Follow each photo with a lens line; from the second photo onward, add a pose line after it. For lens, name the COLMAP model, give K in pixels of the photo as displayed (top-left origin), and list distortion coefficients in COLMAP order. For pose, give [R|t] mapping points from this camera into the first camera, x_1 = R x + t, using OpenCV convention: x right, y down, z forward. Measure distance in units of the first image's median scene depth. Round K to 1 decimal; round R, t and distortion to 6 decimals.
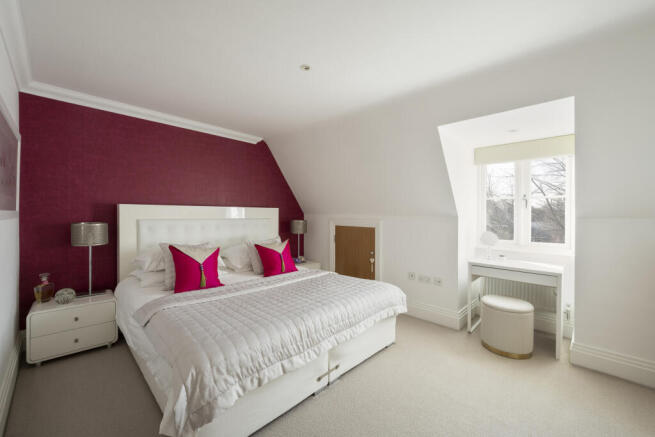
lens RADIAL K [[259.2, 0, 327.8], [0, 259.2, 216.6], [0, 0, 1]] dist [-0.004367, -0.000279]
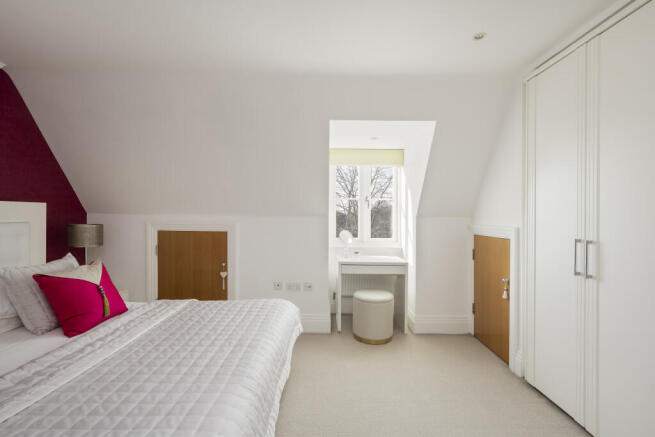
lens RADIAL K [[297.4, 0, 326.0], [0, 297.4, 216.6], [0, 0, 1]] dist [0.000645, -0.000371]
pose [[0.723945, -0.007112, 0.689822, -0.260243], [0.006242, 0.999973, 0.003760, -0.004222], [-0.689830, 0.001584, 0.723970, 0.185273]]
